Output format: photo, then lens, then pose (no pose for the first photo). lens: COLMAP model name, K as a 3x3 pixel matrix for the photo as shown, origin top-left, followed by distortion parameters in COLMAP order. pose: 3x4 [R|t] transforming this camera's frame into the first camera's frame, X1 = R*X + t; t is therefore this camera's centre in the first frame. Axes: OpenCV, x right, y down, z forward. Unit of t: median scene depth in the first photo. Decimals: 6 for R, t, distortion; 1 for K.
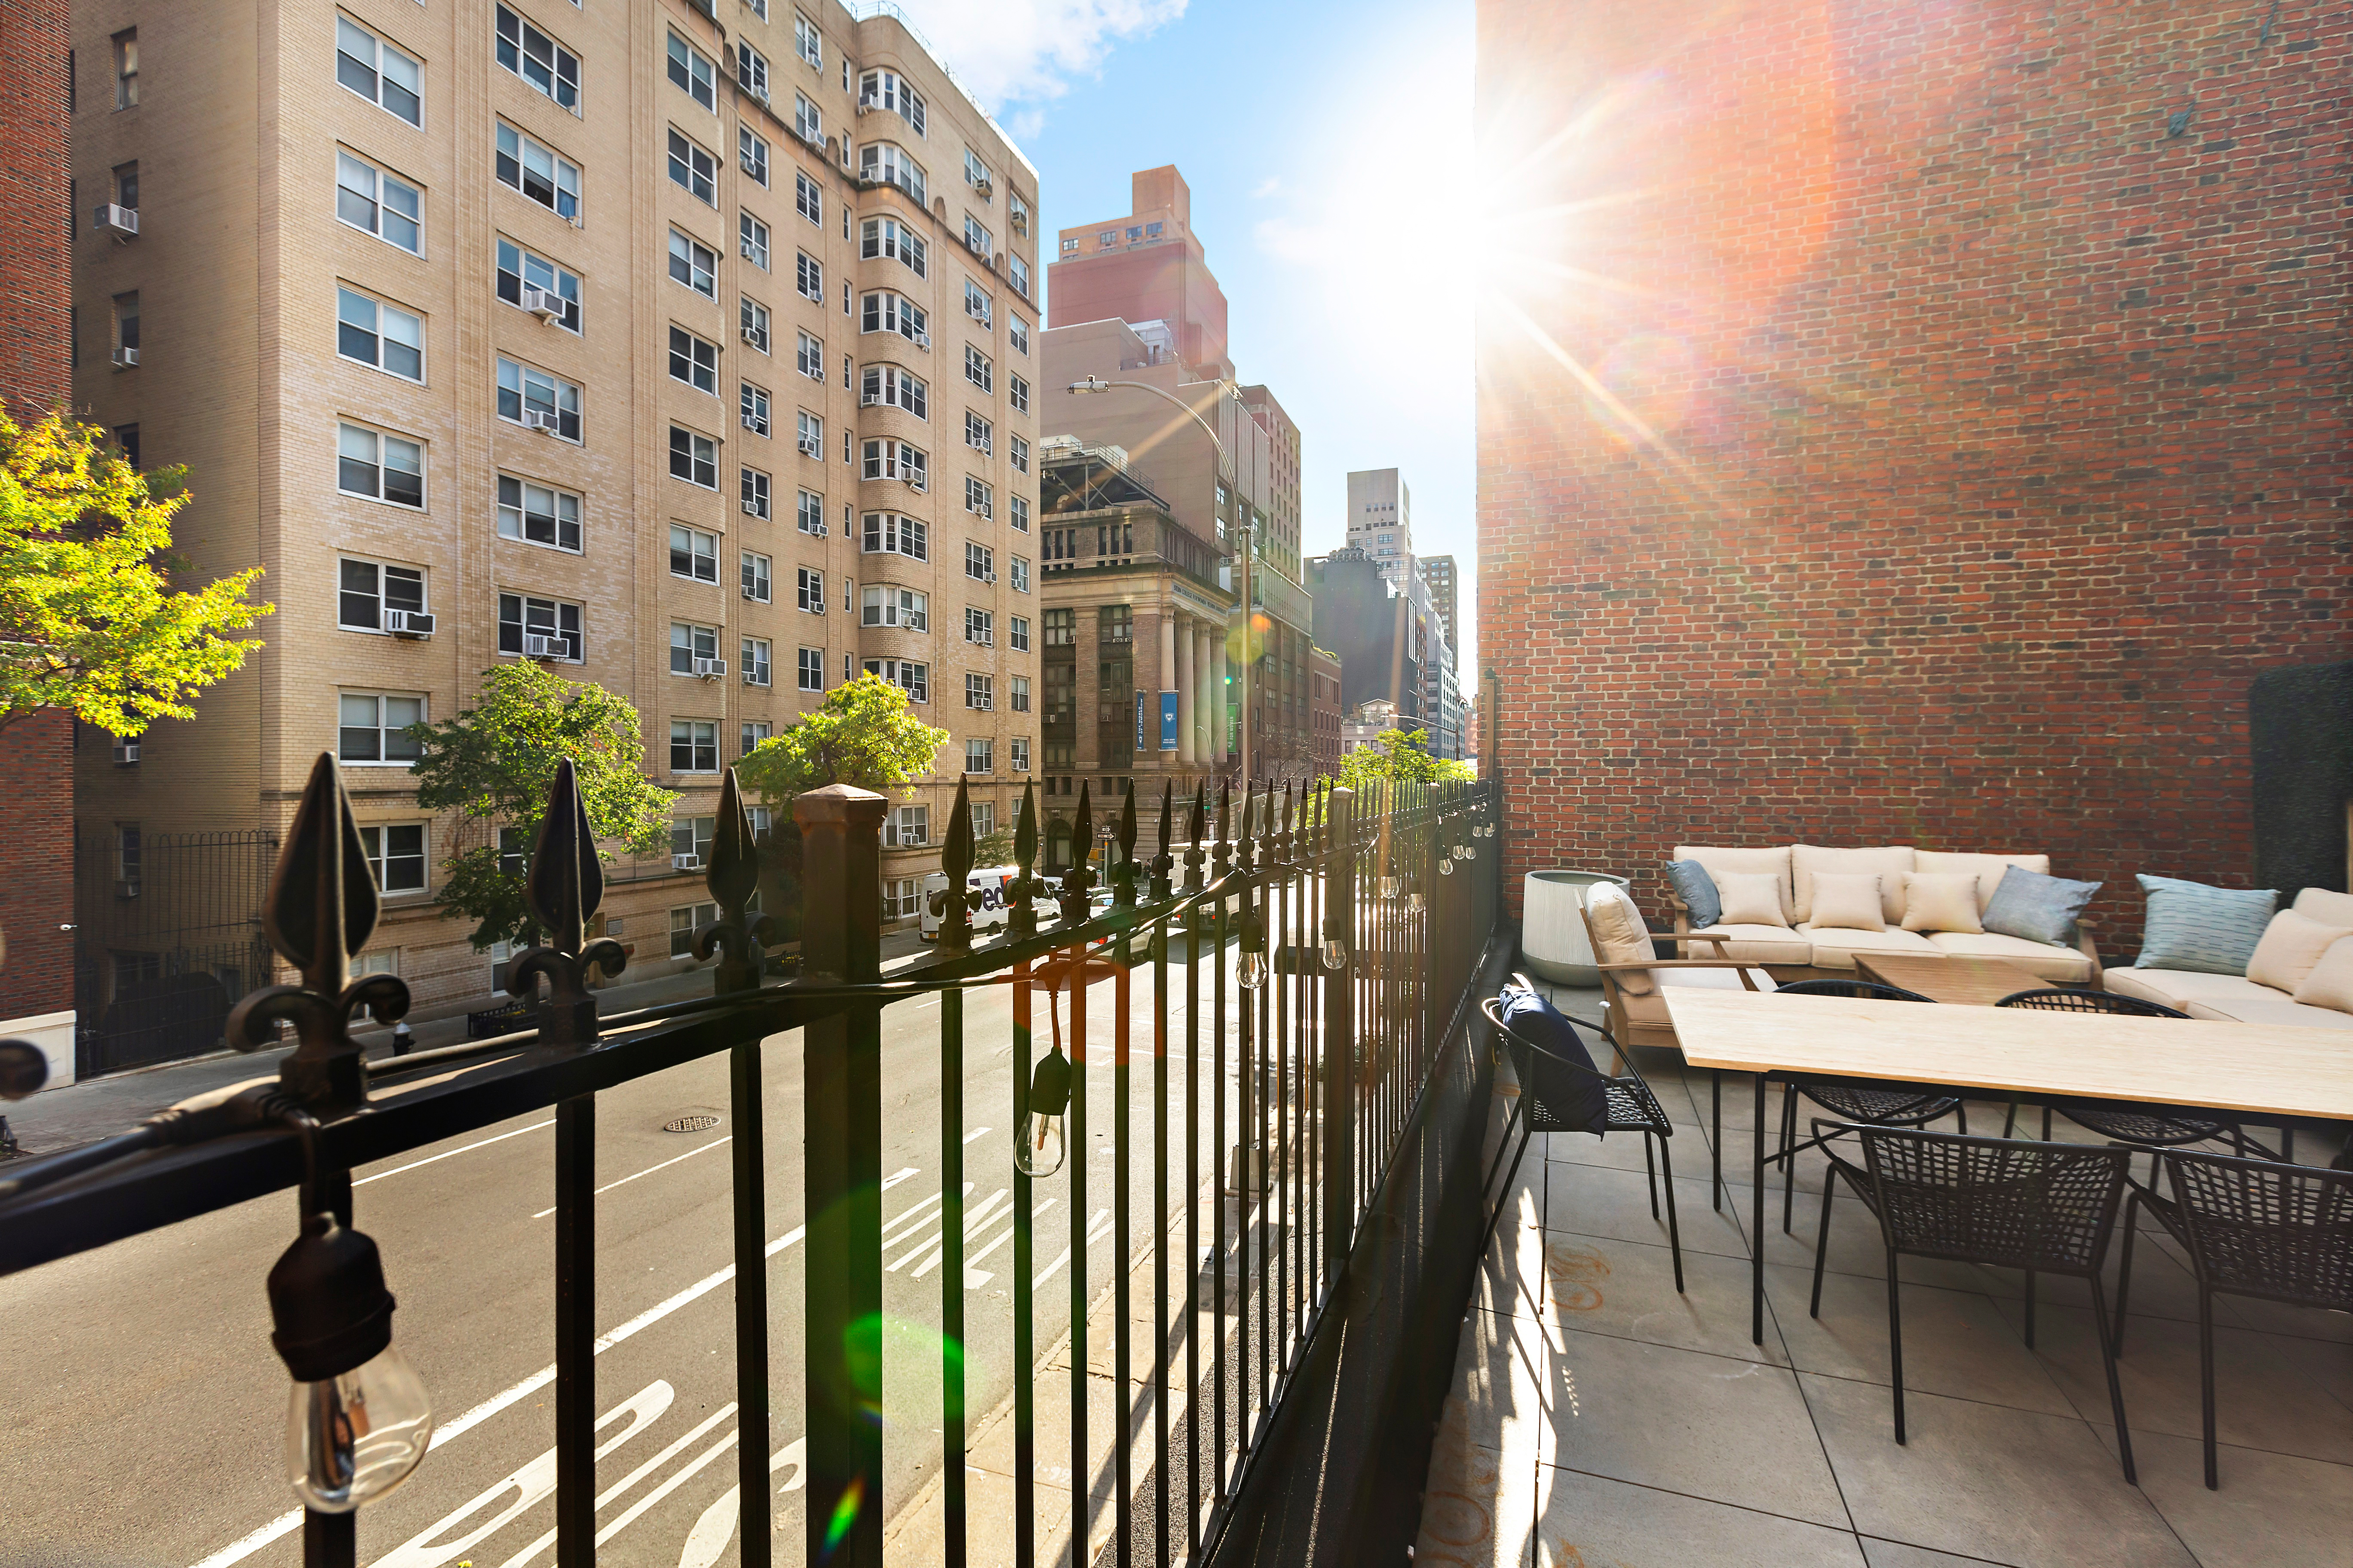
lens RADIAL K [[1009.7, 0, 1078.4], [0, 1009.7, 767.9], [0, 0, 1]] dist [0.039845, -0.011641]
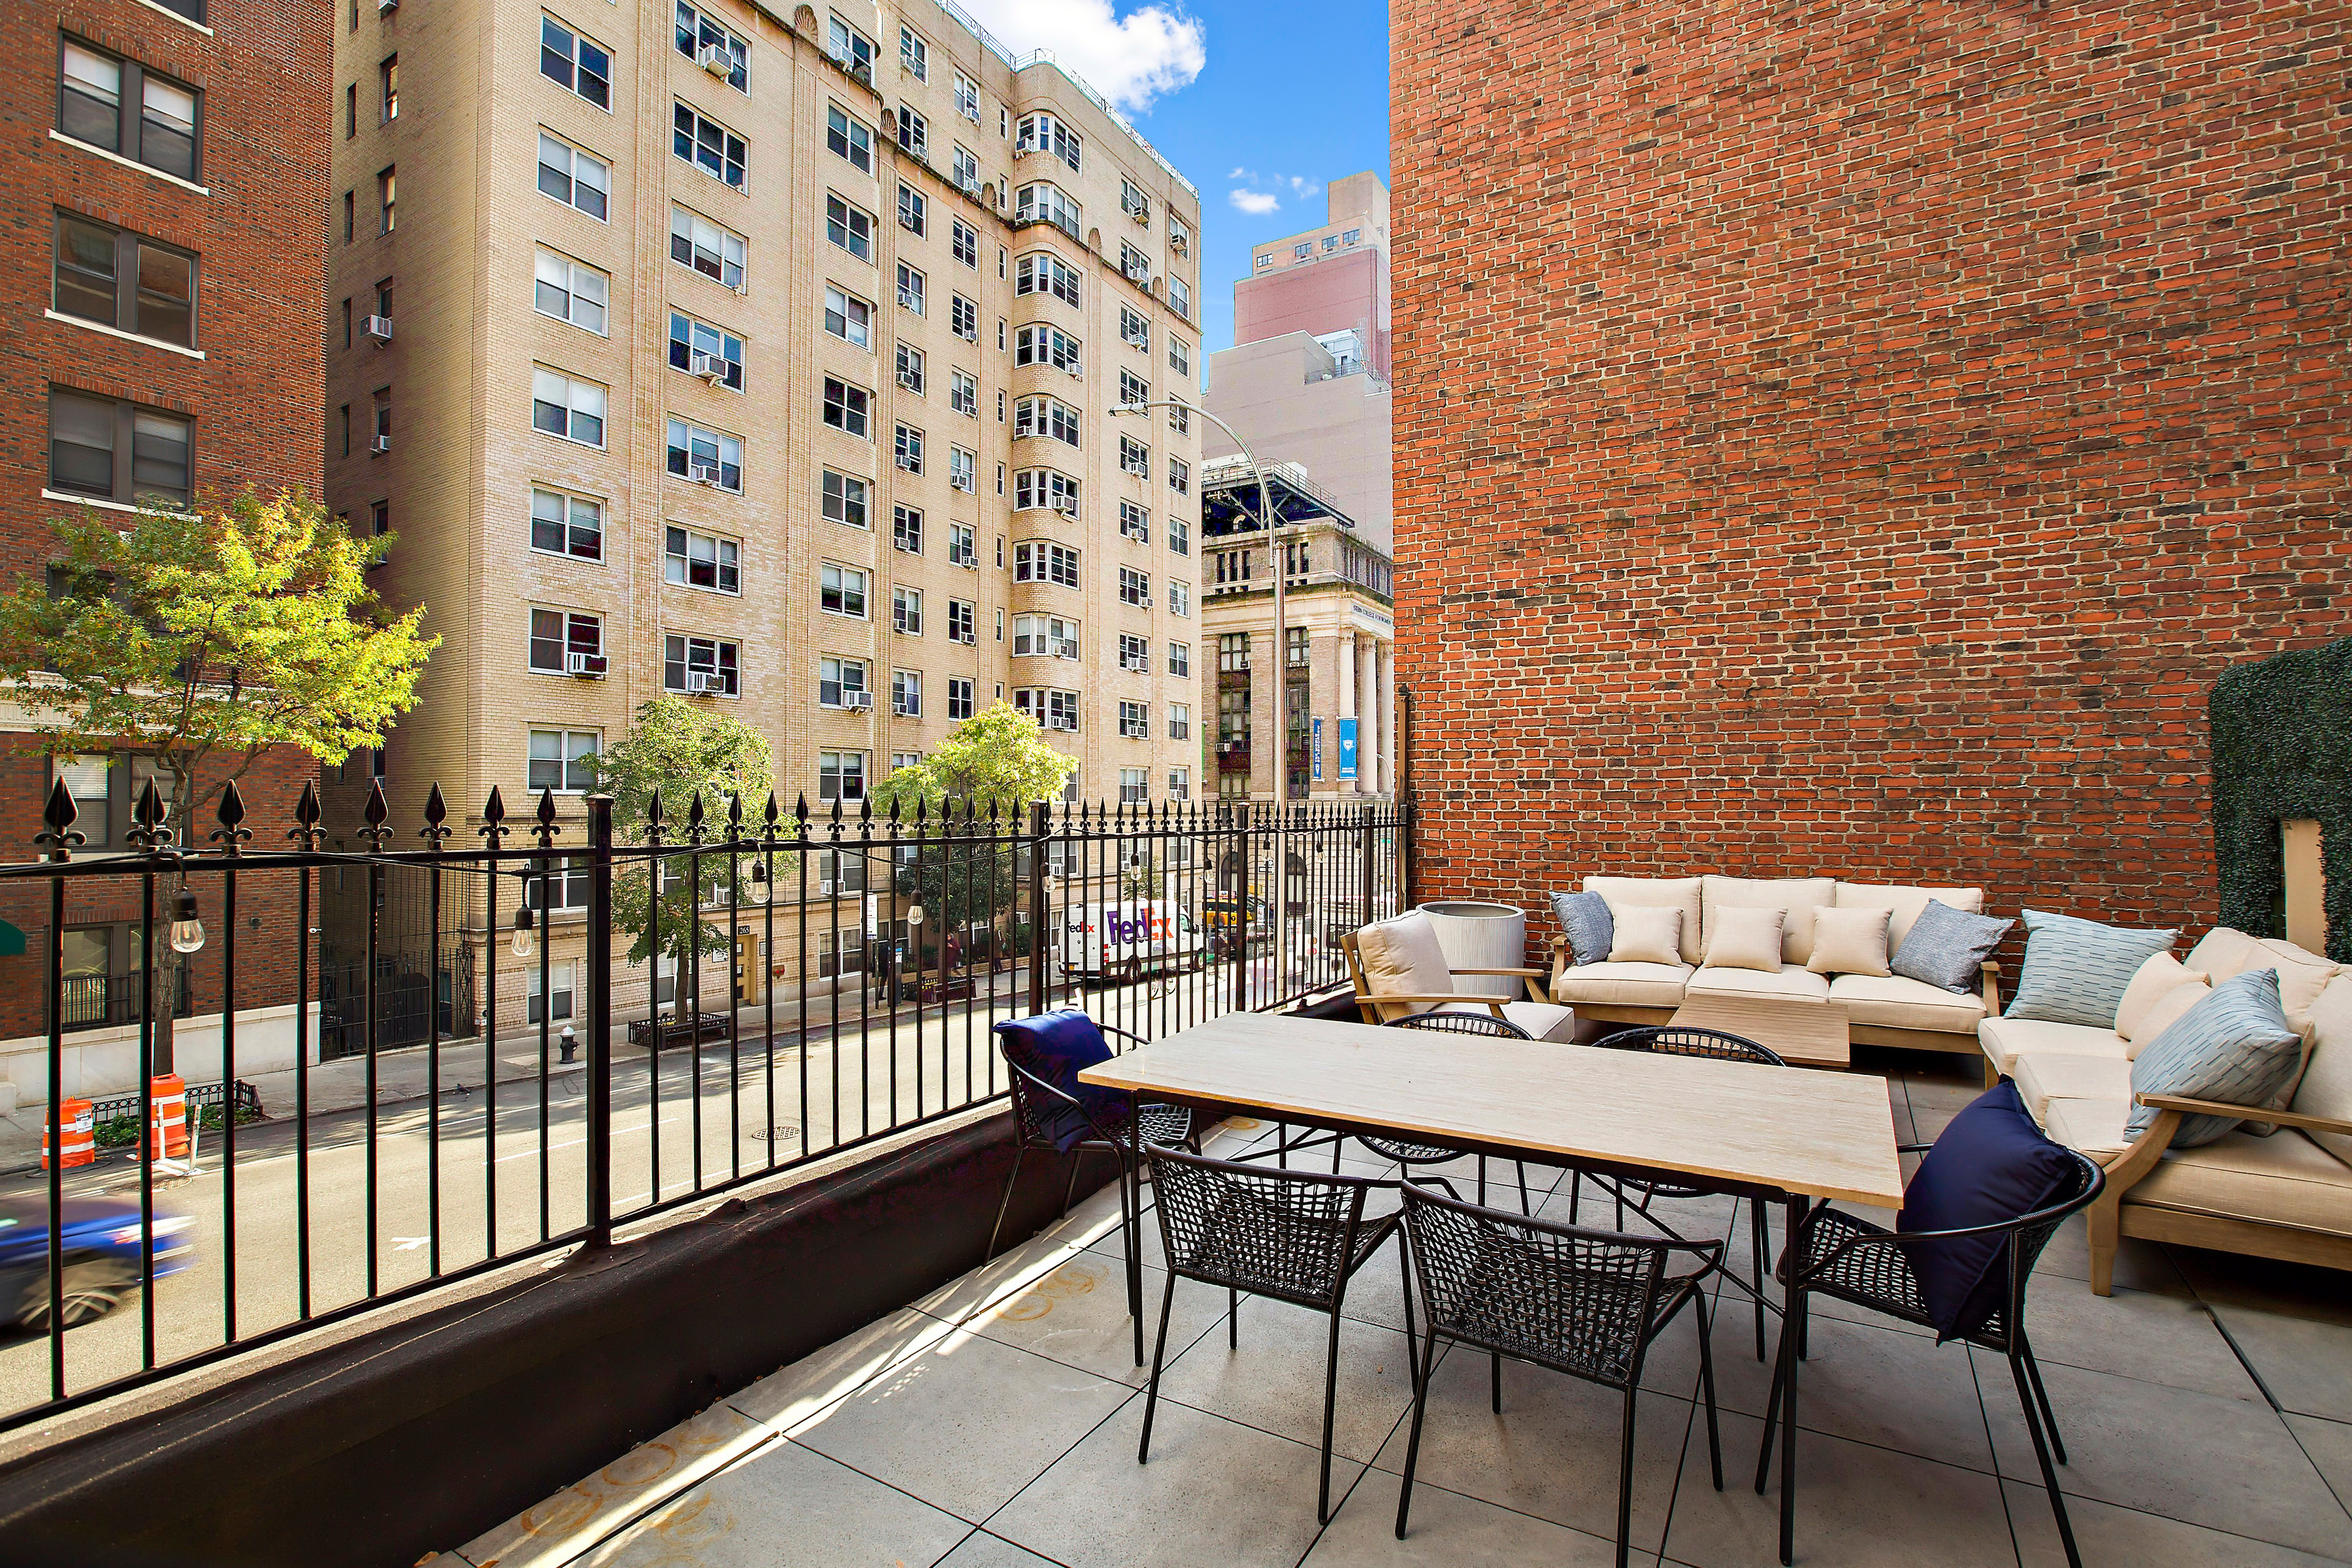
lens RADIAL K [[1057.6, 0, 1176.0], [0, 1057.6, 784.0], [0, 0, 1]] dist [-0.000212, -0.000640]
pose [[0.983108, -0.002435, -0.183009, 0.382385], [-0.000517, 0.999871, -0.016080, 0.009796], [0.183024, 0.015903, 0.982980, 0.006961]]
